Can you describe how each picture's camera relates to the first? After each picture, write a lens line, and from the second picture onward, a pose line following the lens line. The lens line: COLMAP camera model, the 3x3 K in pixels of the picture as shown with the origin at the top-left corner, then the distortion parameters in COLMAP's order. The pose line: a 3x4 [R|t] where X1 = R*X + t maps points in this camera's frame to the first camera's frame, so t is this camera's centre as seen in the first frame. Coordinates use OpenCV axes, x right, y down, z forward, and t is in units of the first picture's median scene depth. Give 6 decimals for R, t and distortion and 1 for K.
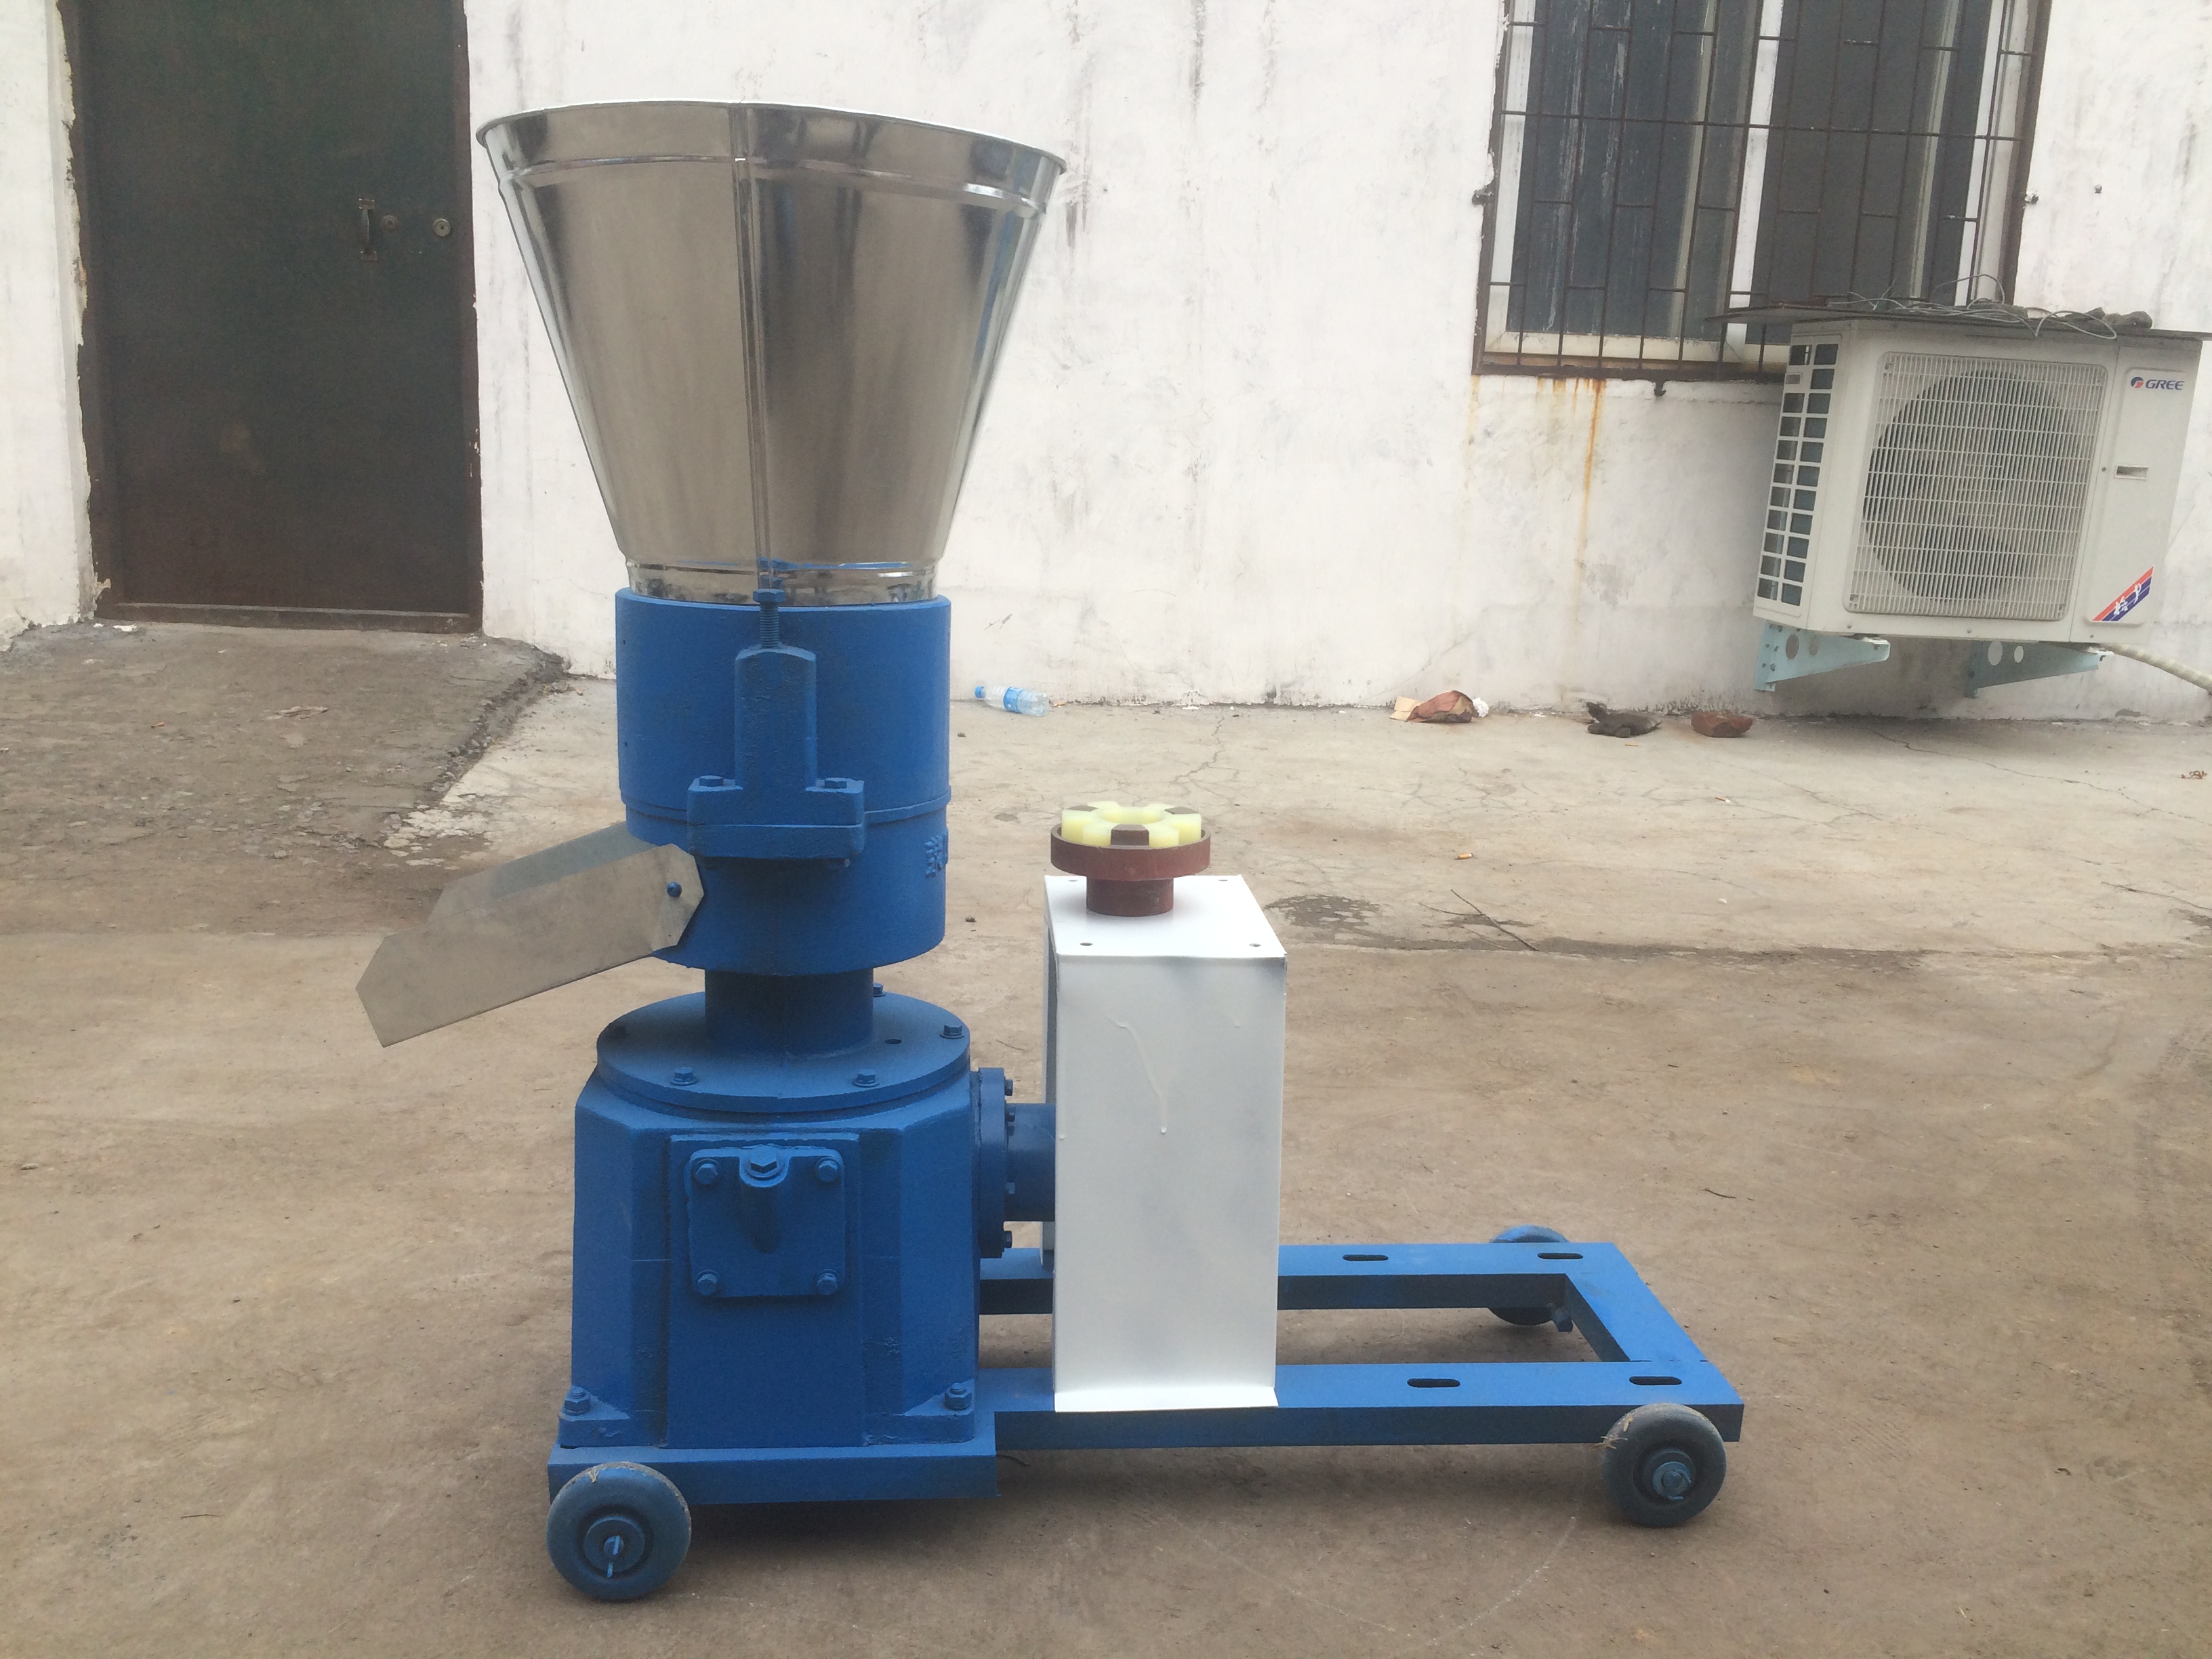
lens RADIAL K [[1924.3, 0, 1078.8], [0, 1924.3, 829.1], [0, 0, 1]] dist [0.084318, -0.116701]
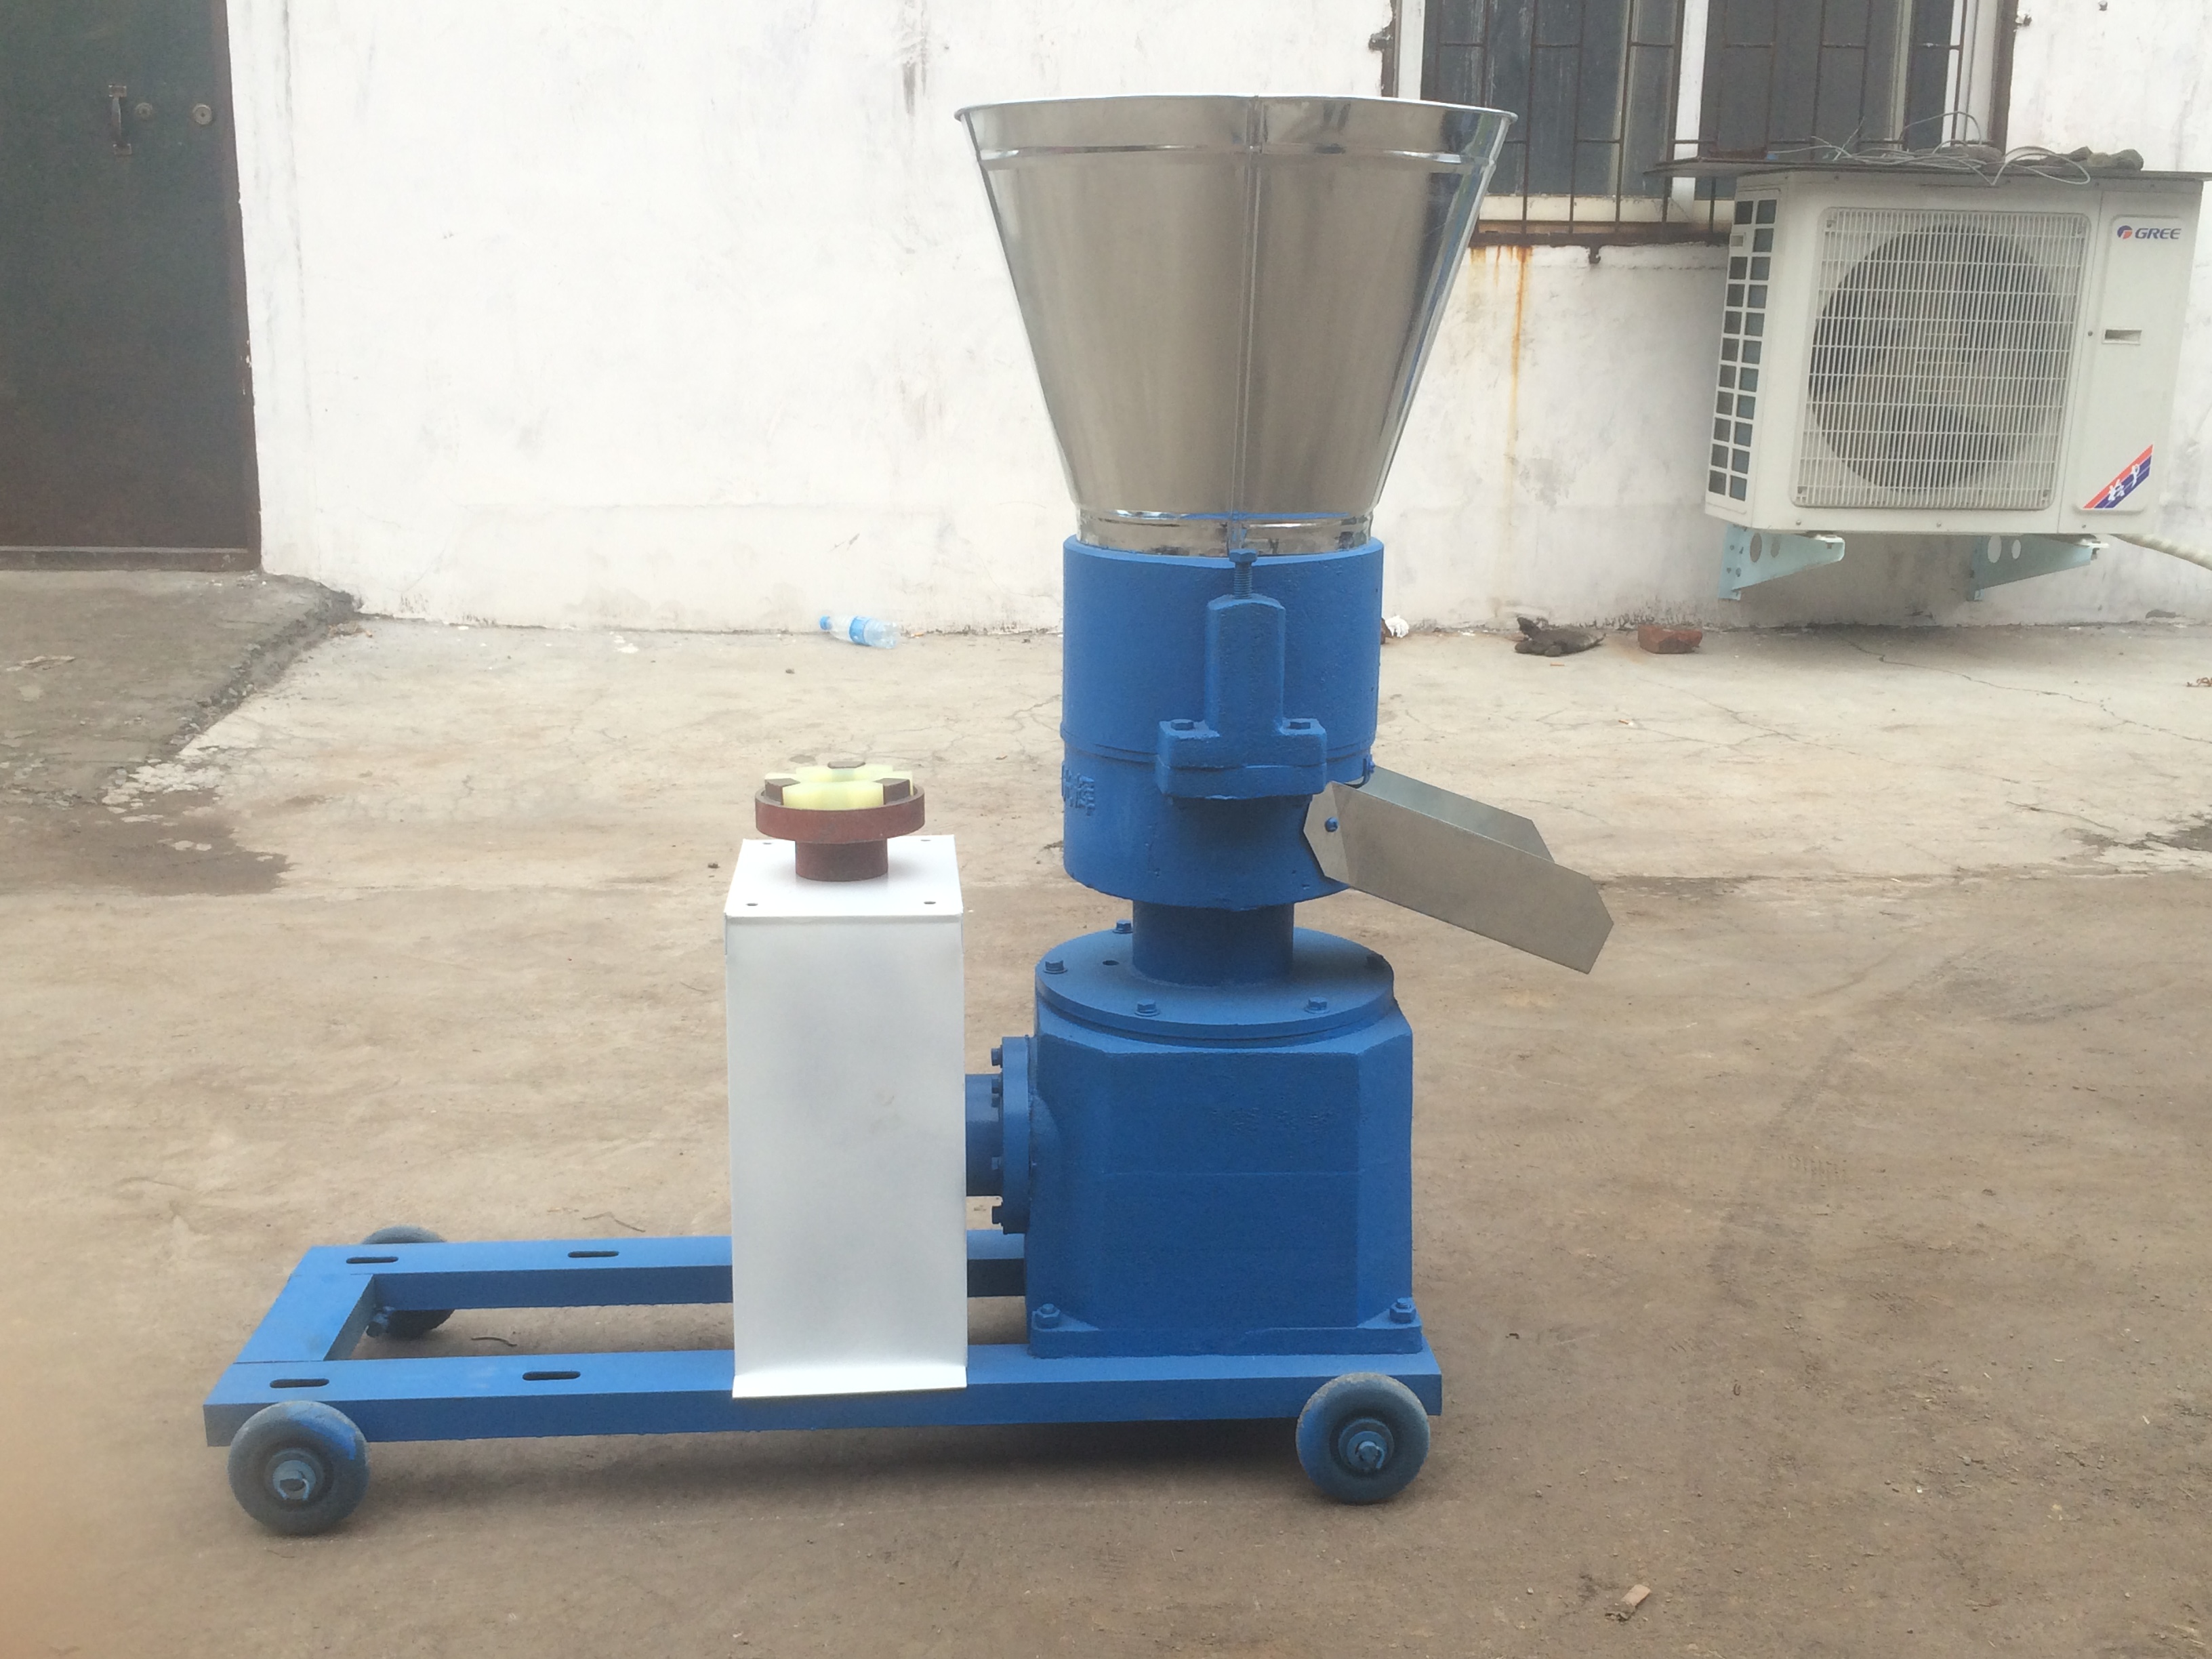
lens RADIAL K [[2372.0, 0, 1078.6], [0, 2372.0, 834.1], [0, 0, 1]] dist [0.078248, -0.091048]
pose [[0.999137, -0.022144, -0.035139, 0.106658], [0.022688, 0.999627, 0.015170, 0.012290], [0.034790, -0.015954, 0.999267, -0.089871]]
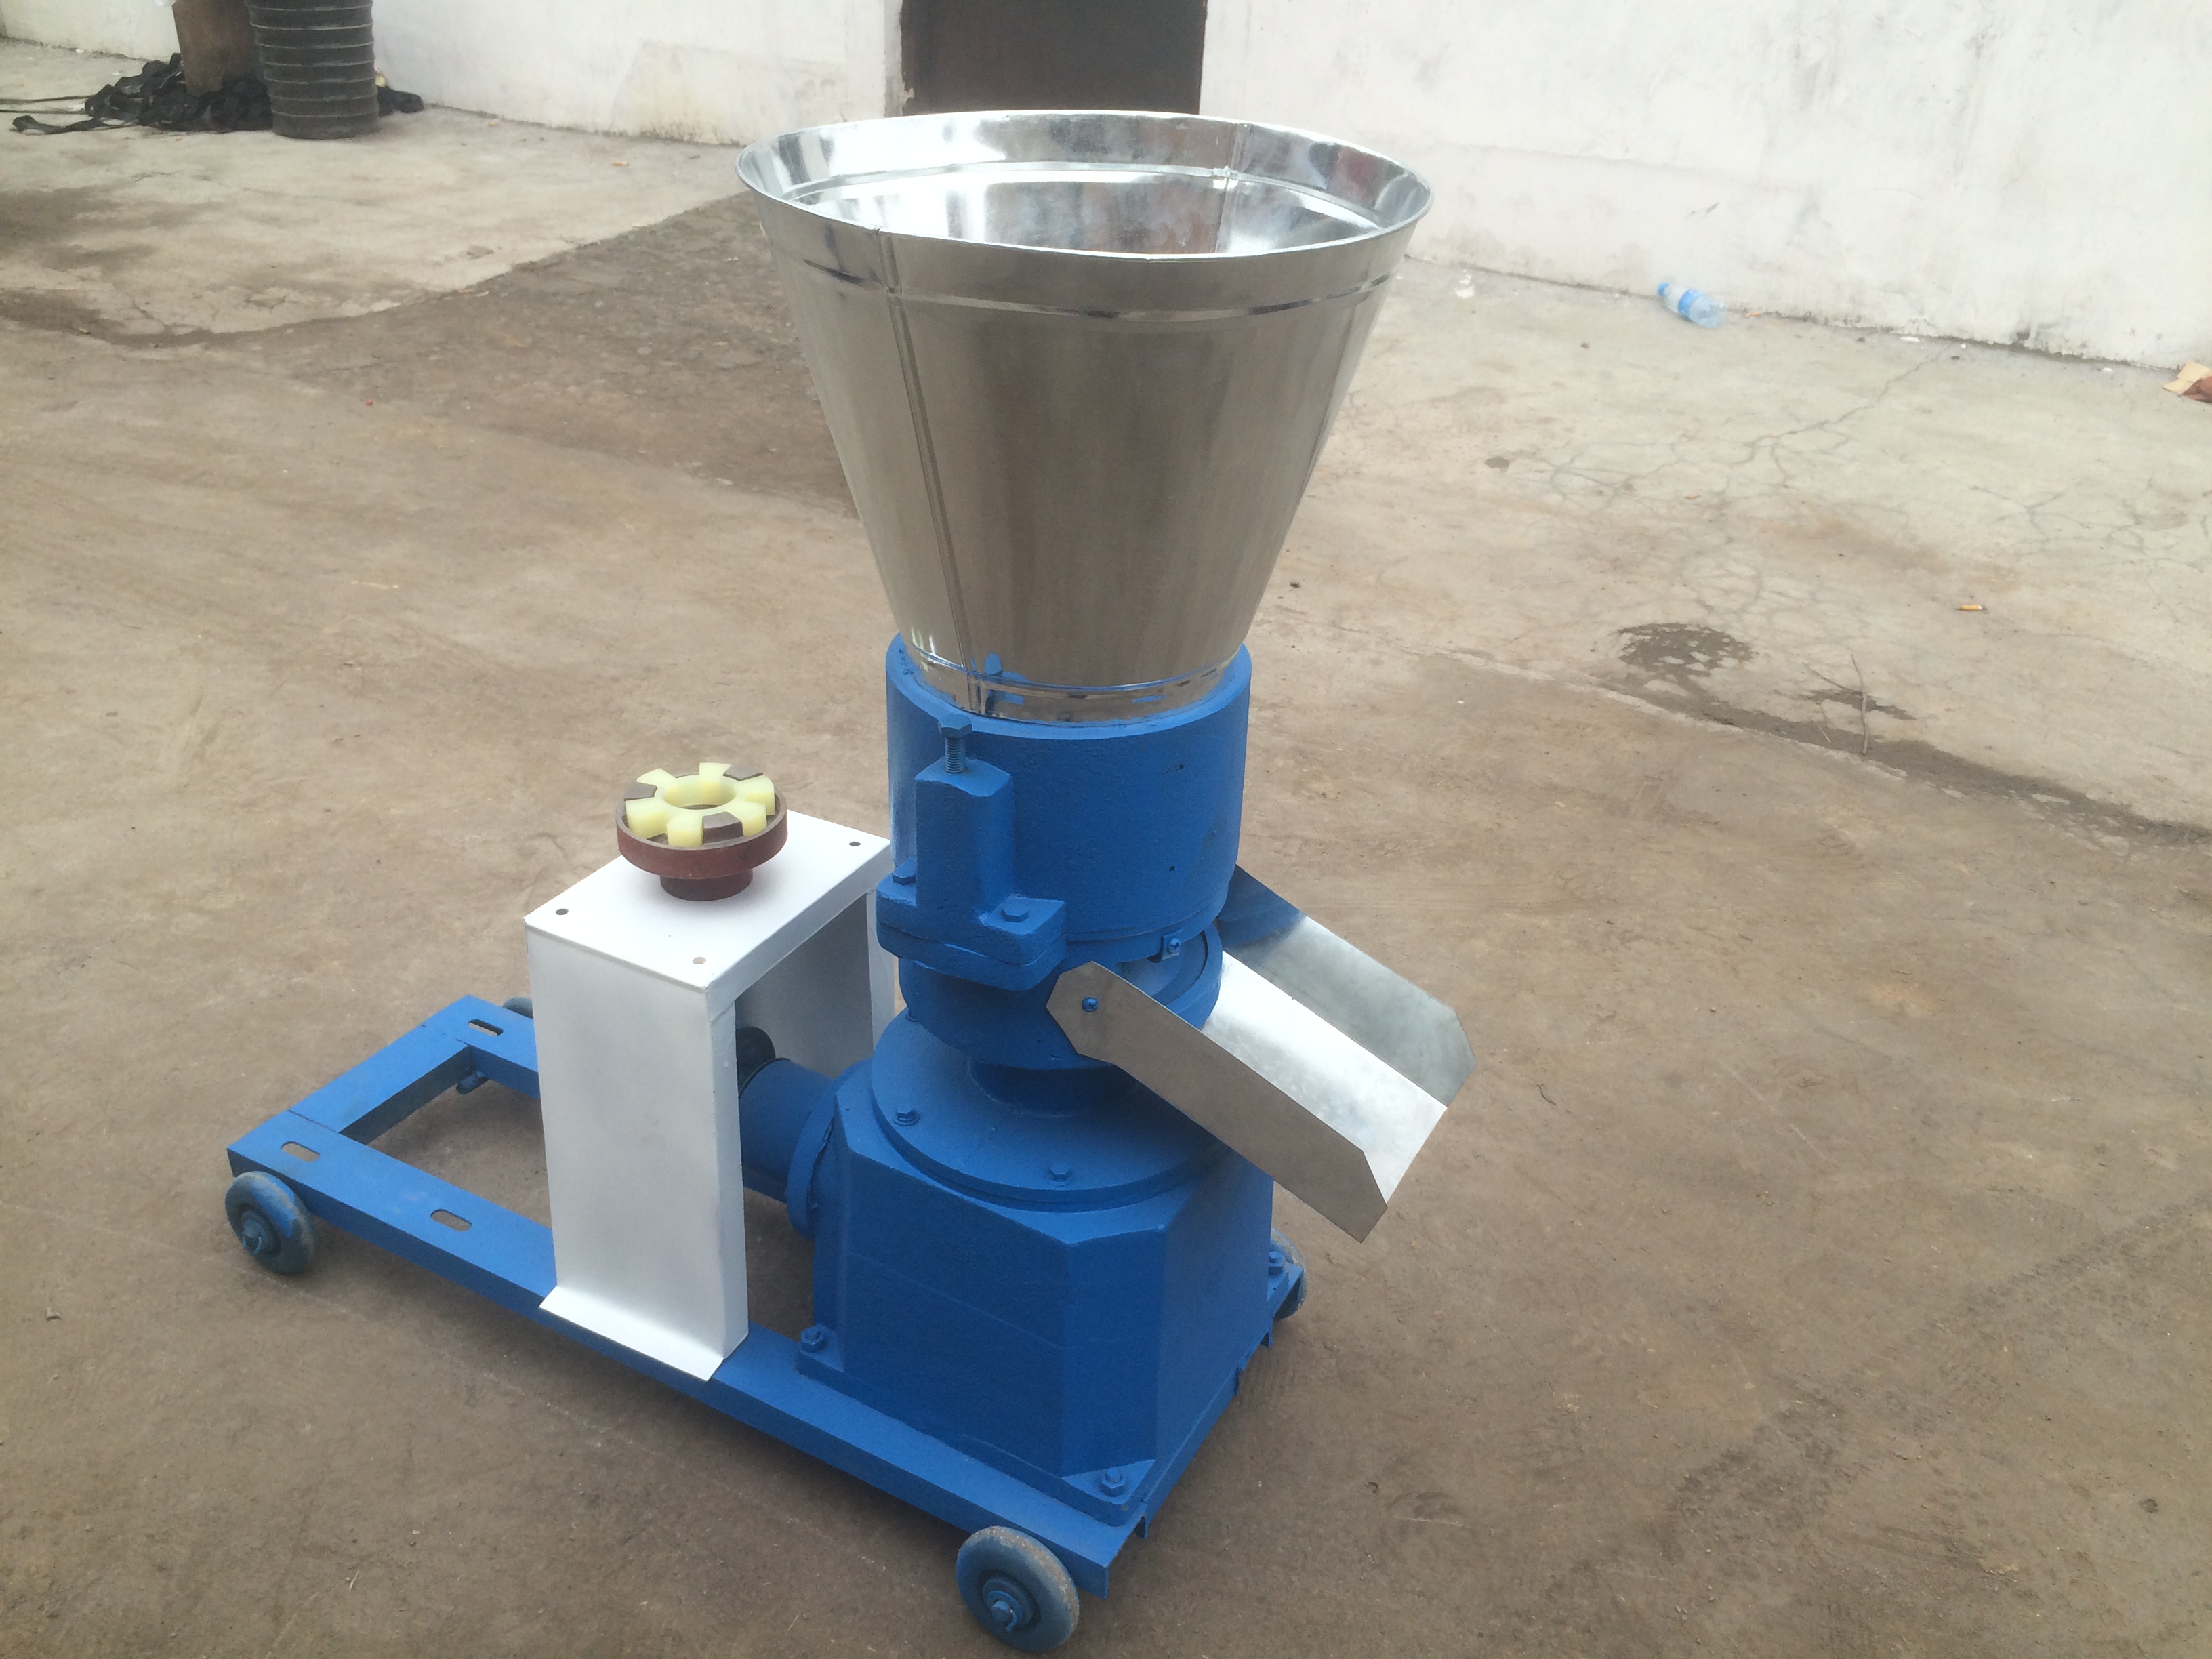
lens RADIAL K [[1924.3, 0, 1078.8], [0, 1924.3, 829.1], [0, 0, 1]] dist [0.084318, -0.116701]
pose [[0.826429, 0.268317, -0.494996, 0.255684], [-0.120647, 0.943117, 0.309797, -0.087203], [0.549963, -0.196306, 0.811791, 0.064308]]
